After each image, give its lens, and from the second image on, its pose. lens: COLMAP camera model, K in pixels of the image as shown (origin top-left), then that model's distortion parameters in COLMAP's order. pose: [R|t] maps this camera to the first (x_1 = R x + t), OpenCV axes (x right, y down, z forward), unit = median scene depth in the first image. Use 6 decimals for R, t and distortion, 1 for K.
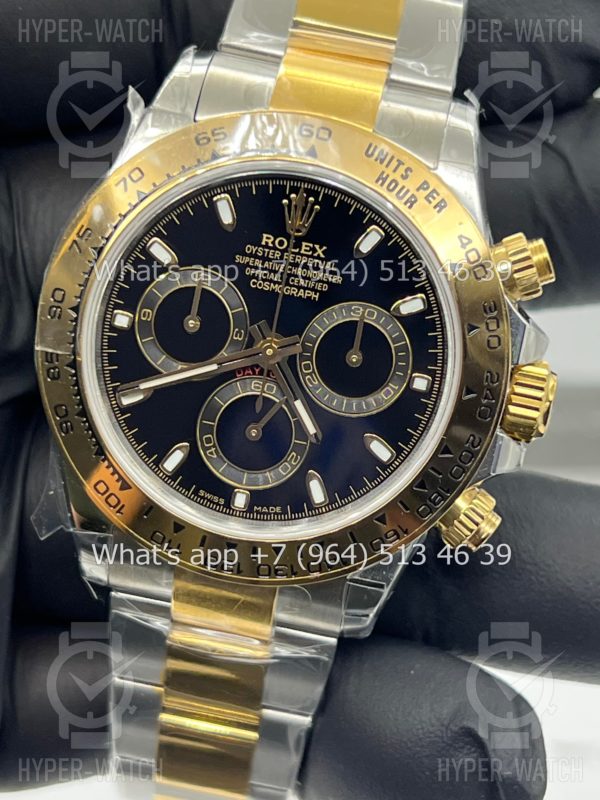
lens RADIAL K [[1883.4, 0, 307.4], [0, 1883.4, 393.6], [0, 0, 1]] dist [0.177442, 0.000000]
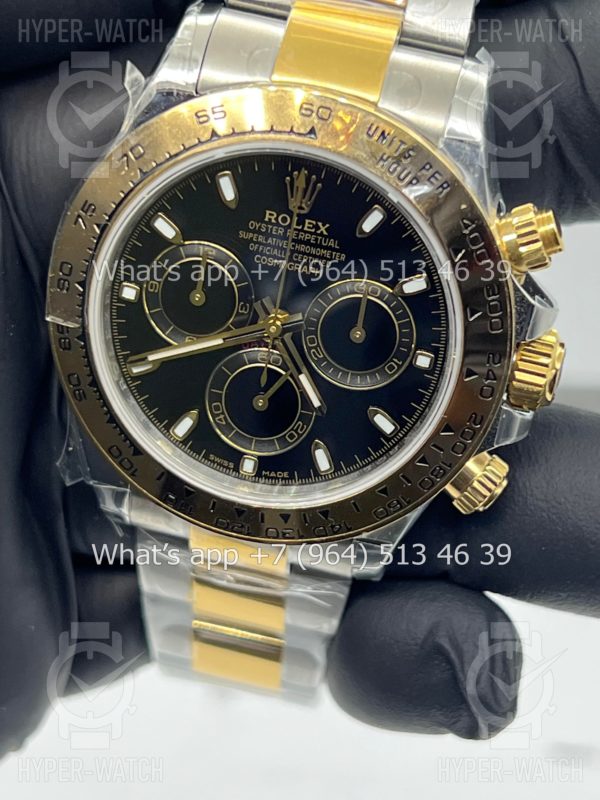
lens RADIAL K [[1883.4, 0, 304.5], [0, 1883.4, 415.1], [0, 0, 1]] dist [0.177442, 0.000000]
pose [[0.995828, 0.013689, -0.090221, 0.087416], [0.008308, 0.970978, 0.239025, -0.216557], [0.090874, -0.238778, 0.966813, 0.016551]]
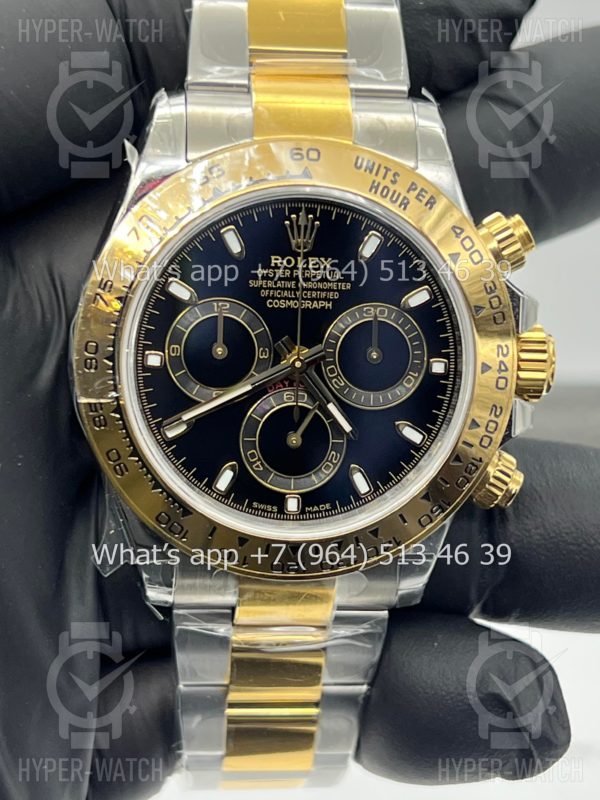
lens RADIAL K [[1883.4, 0, 294.8], [0, 1883.4, 401.3], [0, 0, 1]] dist [0.177442, 0.000000]
pose [[0.971755, -0.186730, 0.144308, -0.178853], [0.179398, 0.981798, 0.062368, -0.068044], [-0.153327, -0.034718, 0.987565, -0.056615]]
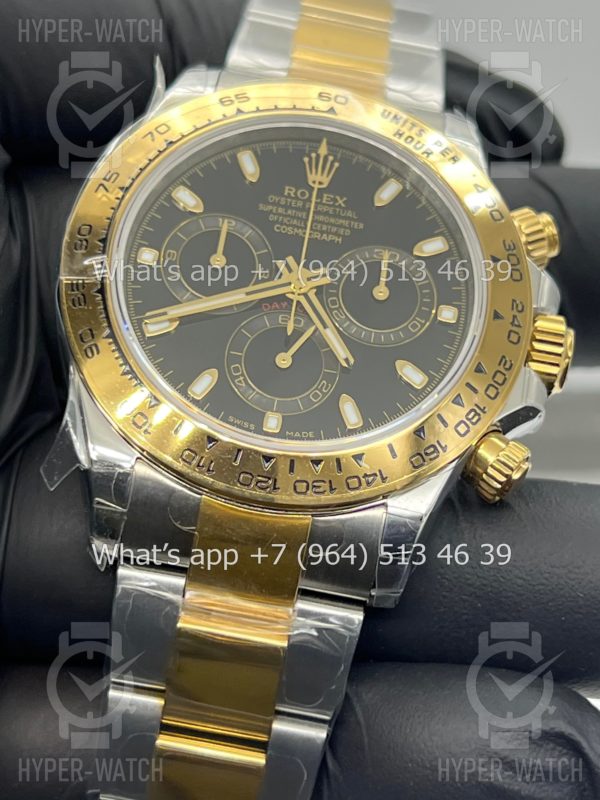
lens RADIAL K [[1883.4, 0, 301.9], [0, 1883.4, 396.1], [0, 0, 1]] dist [0.177442, 0.000000]
pose [[0.985868, 0.029034, 0.164987, -0.180616], [0.051135, 0.885709, -0.461415, 0.491434], [-0.159527, 0.463331, 0.871708, 0.152724]]
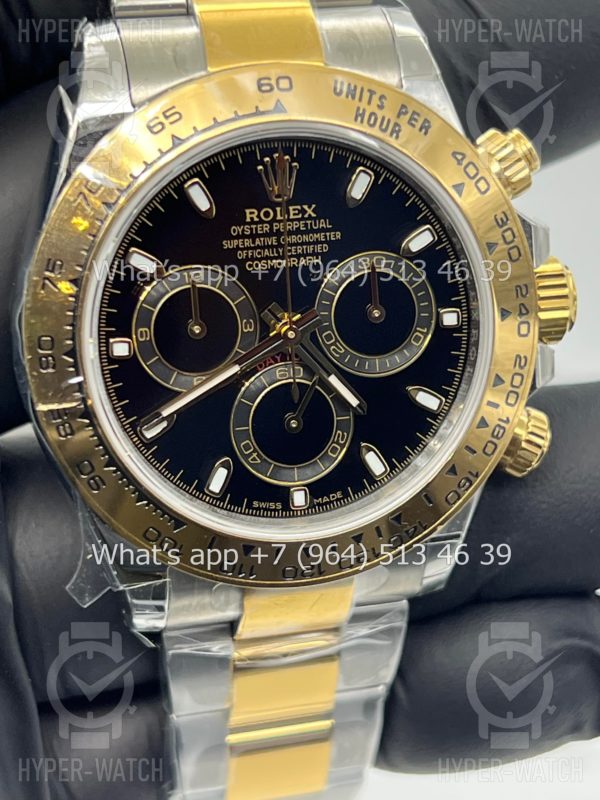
lens RADIAL K [[1883.4, 0, 297.0], [0, 1883.4, 402.4], [0, 0, 1]] dist [0.177442, 0.000000]
pose [[0.920569, -0.304738, 0.244311, -0.246192], [0.276638, 0.950283, 0.142945, -0.118691], [-0.275726, -0.064005, 0.959103, 0.129949]]
